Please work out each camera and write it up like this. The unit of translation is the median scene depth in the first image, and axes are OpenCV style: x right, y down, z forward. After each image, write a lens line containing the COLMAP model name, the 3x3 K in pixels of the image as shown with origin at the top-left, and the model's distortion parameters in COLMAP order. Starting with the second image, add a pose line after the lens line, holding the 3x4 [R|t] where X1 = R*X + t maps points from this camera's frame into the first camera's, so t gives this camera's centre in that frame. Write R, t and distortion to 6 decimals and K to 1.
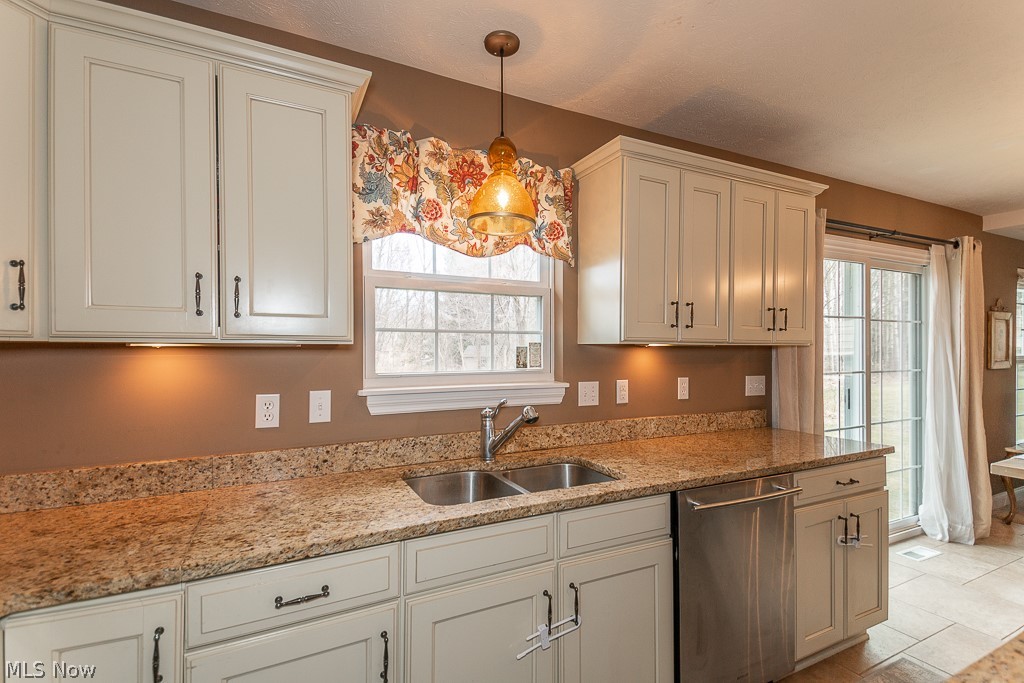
lens RADIAL K [[486.1, 0, 513.0], [0, 486.1, 346.9], [0, 0, 1]] dist [0.002212, -0.000048]
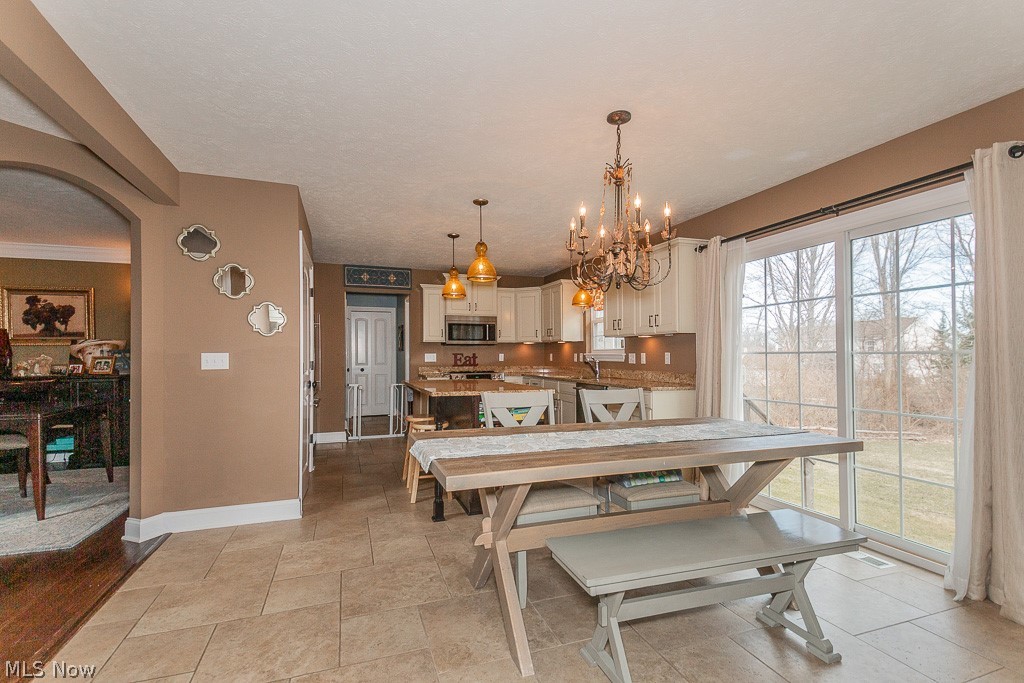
lens RADIAL K [[486.1, 0, 512.0], [0, 486.1, 347.8], [0, 0, 1]] dist [0.002212, -0.000048]
pose [[-0.136298, -0.013091, -0.990581, 2.538269], [0.006127, 0.999882, -0.014057, 0.073927], [0.990649, -0.007985, -0.136201, 0.741294]]
